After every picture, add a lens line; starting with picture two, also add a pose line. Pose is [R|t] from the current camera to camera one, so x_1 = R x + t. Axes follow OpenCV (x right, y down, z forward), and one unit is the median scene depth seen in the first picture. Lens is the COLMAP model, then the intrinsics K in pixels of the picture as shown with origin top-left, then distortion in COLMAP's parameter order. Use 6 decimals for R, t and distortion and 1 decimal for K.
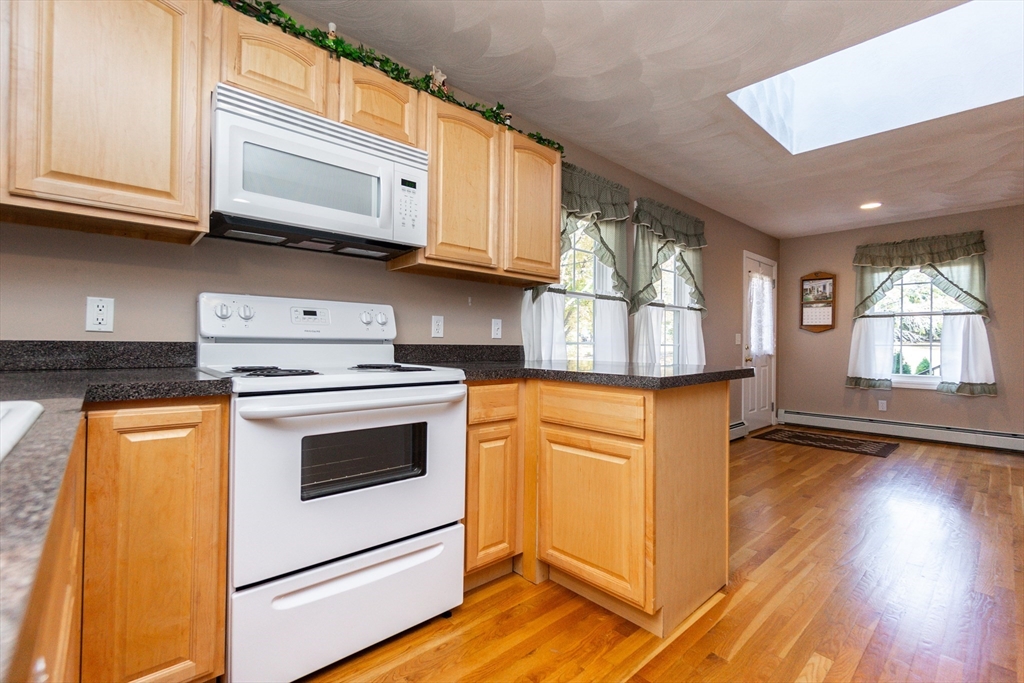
lens RADIAL K [[453.6, 0, 510.9], [0, 453.6, 341.9], [0, 0, 1]] dist [-0.005446, -0.000238]
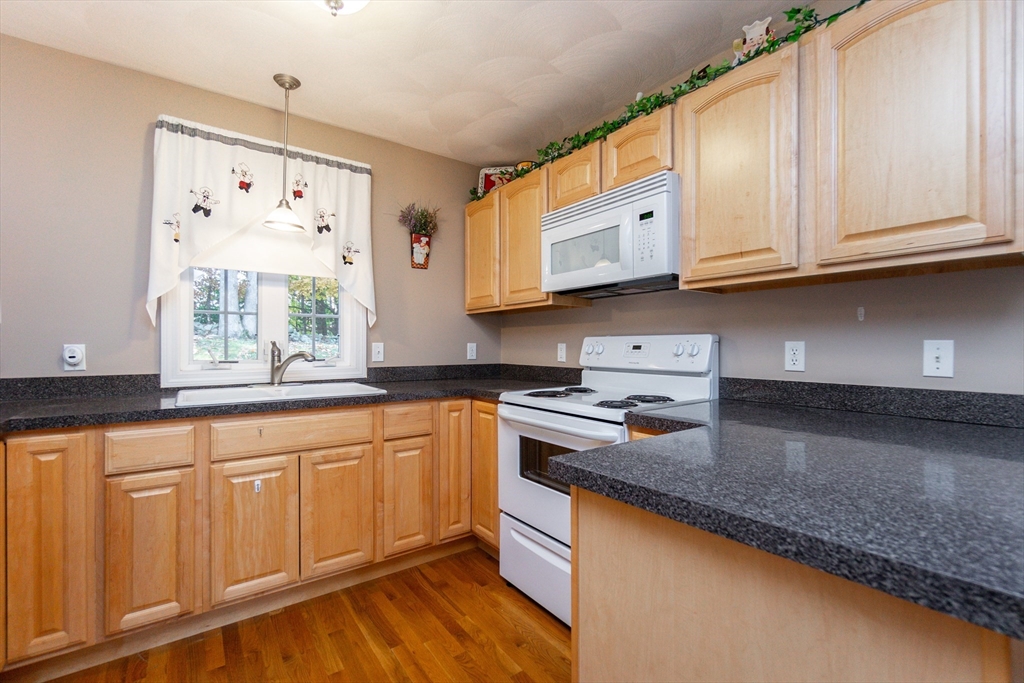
lens RADIAL K [[453.6, 0, 507.5], [0, 453.6, 345.3], [0, 0, 1]] dist [-0.005446, -0.000238]
pose [[-0.117188, -0.008430, -0.993074, 0.780649], [0.007493, 0.999928, -0.009372, -0.061421], [0.993081, -0.008540, -0.117116, 0.810795]]
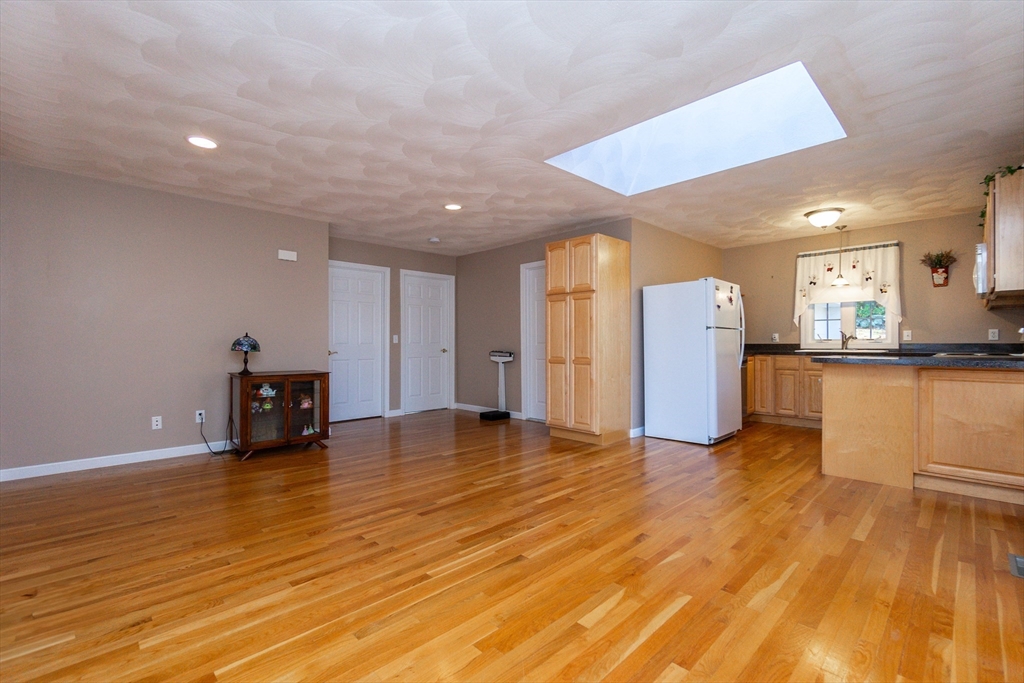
lens RADIAL K [[453.6, 0, 508.4], [0, 453.6, 344.4], [0, 0, 1]] dist [-0.005446, -0.000238]
pose [[-0.999105, -0.010388, -0.040998, 1.574437], [-0.009810, 0.999850, -0.014275, 0.024094], [0.041140, -0.013860, -0.999057, 2.249668]]
